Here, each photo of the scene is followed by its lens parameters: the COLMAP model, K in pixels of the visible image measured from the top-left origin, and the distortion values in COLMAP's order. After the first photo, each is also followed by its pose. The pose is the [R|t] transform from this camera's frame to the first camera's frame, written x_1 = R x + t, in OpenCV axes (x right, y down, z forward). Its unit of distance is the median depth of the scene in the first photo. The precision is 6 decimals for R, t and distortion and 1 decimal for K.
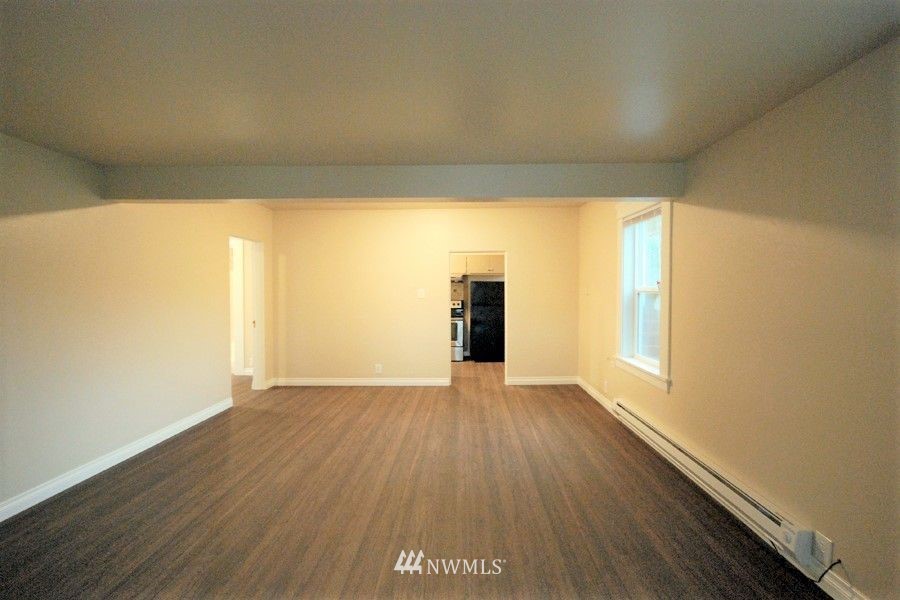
lens RADIAL K [[399.0, 0, 449.7], [0, 399.0, 297.8], [0, 0, 1]] dist [-0.000052, -0.000302]
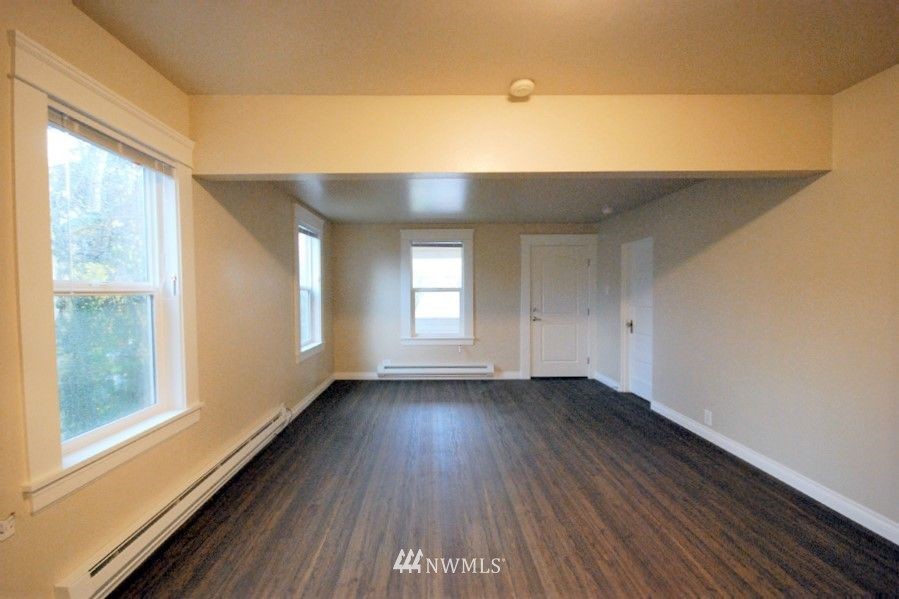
lens RADIAL K [[398.6, 0, 447.6], [0, 398.6, 299.6], [0, 0, 1]] dist [-0.000052, -0.000302]
pose [[-0.997777, 0.016749, -0.064505, 0.050316], [0.013475, 0.998615, 0.050859, -0.084965], [0.065267, 0.049877, -0.996621, 1.834184]]
